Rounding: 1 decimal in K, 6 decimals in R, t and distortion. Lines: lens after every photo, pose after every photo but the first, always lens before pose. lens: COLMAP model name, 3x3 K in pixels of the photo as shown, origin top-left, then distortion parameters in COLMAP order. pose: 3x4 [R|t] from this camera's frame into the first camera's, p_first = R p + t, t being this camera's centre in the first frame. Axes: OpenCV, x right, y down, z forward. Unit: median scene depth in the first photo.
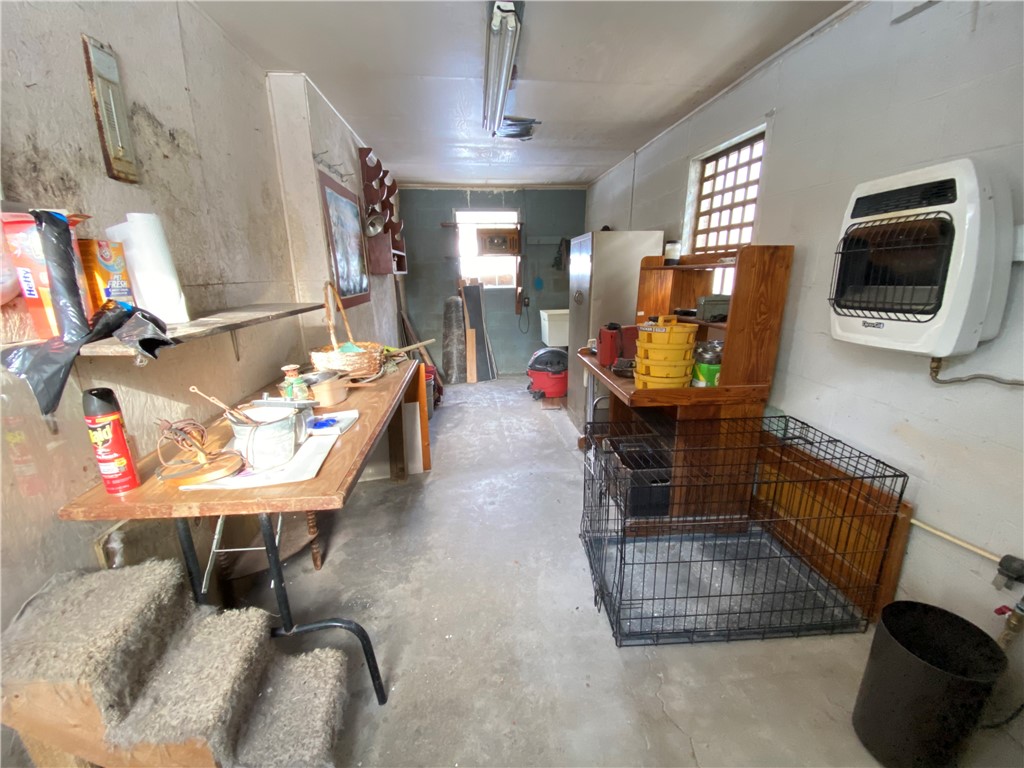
lens RADIAL K [[414.6, 0, 511.8], [0, 414.6, 380.3], [0, 0, 1]] dist [0.025981, -0.020507]
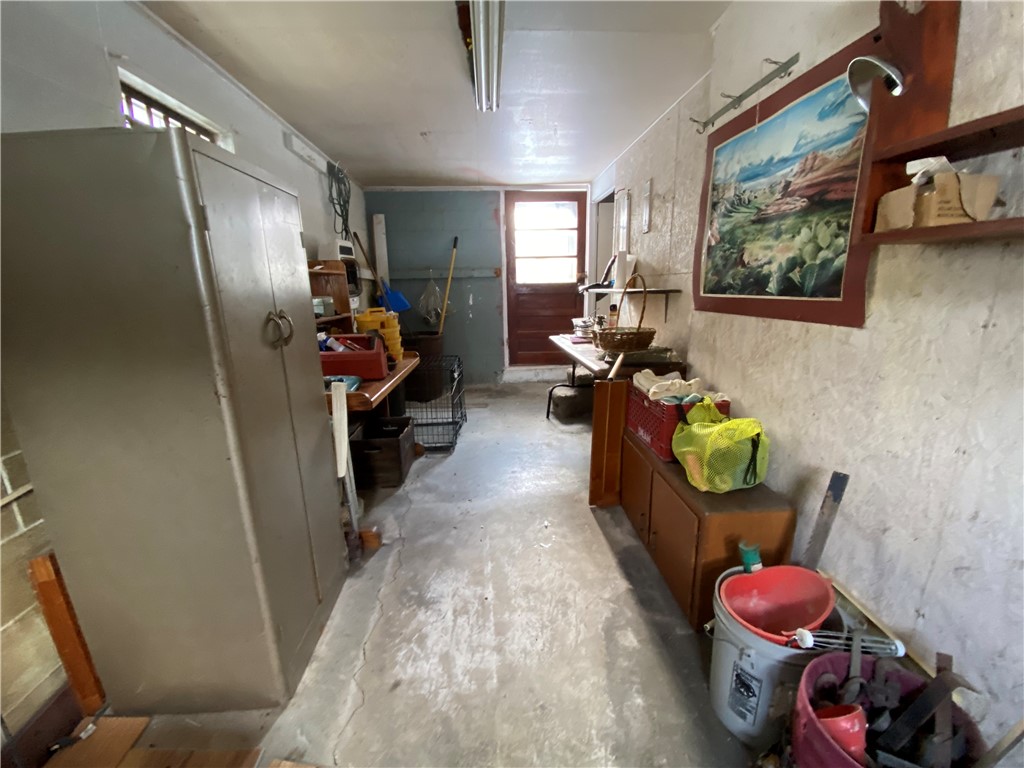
lens RADIAL K [[414.6, 0, 511.8], [0, 414.6, 380.3], [0, 0, 1]] dist [0.025981, -0.020507]
pose [[-0.999098, 0.024232, 0.034864, -0.085385], [0.037733, 0.883230, 0.467420, -0.455676], [-0.019467, 0.468314, -0.883348, 1.849040]]
